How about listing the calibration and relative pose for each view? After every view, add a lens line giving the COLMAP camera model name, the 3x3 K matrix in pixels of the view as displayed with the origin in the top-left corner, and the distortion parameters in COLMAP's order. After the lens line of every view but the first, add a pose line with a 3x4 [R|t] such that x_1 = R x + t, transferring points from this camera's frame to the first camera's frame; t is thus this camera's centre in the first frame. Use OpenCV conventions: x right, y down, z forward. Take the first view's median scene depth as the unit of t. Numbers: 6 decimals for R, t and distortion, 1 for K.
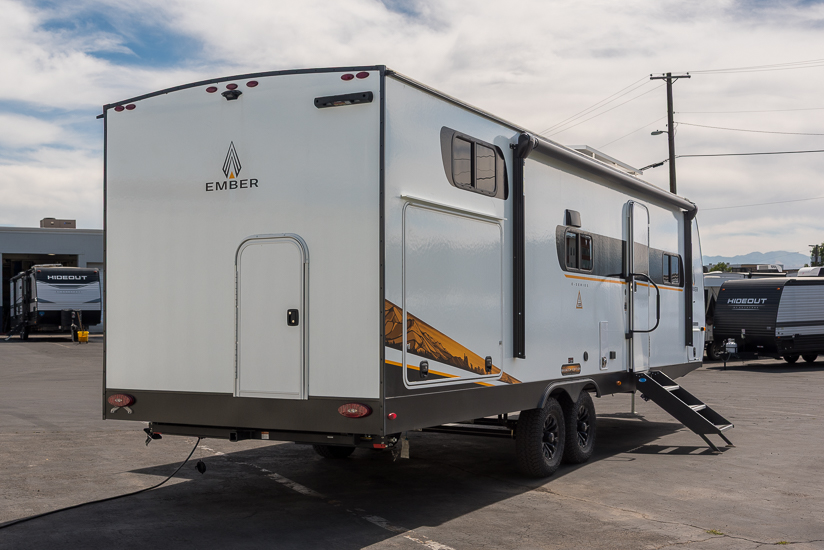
lens RADIAL K [[1033.0, 0, 412.4], [0, 1033.0, 275.0], [0, 0, 1]] dist [-0.022104, 0.000000]
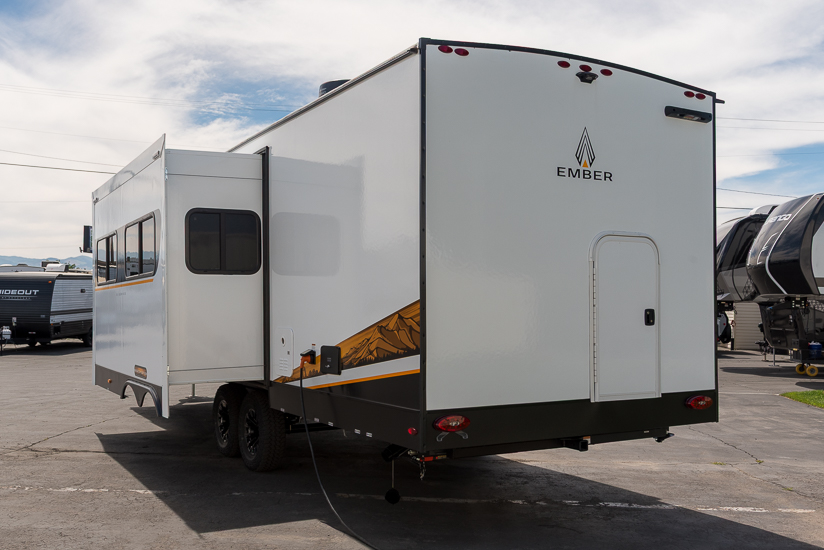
lens RADIAL K [[815.4, 0, 412.4], [0, 815.4, 277.2], [0, 0, 1]] dist [0.009327, 0.000000]
pose [[0.527046, 0.034986, 0.849117, -0.874098], [-0.041291, 0.999026, -0.015534, 0.022982], [-0.848833, -0.026874, 0.527977, 0.740345]]
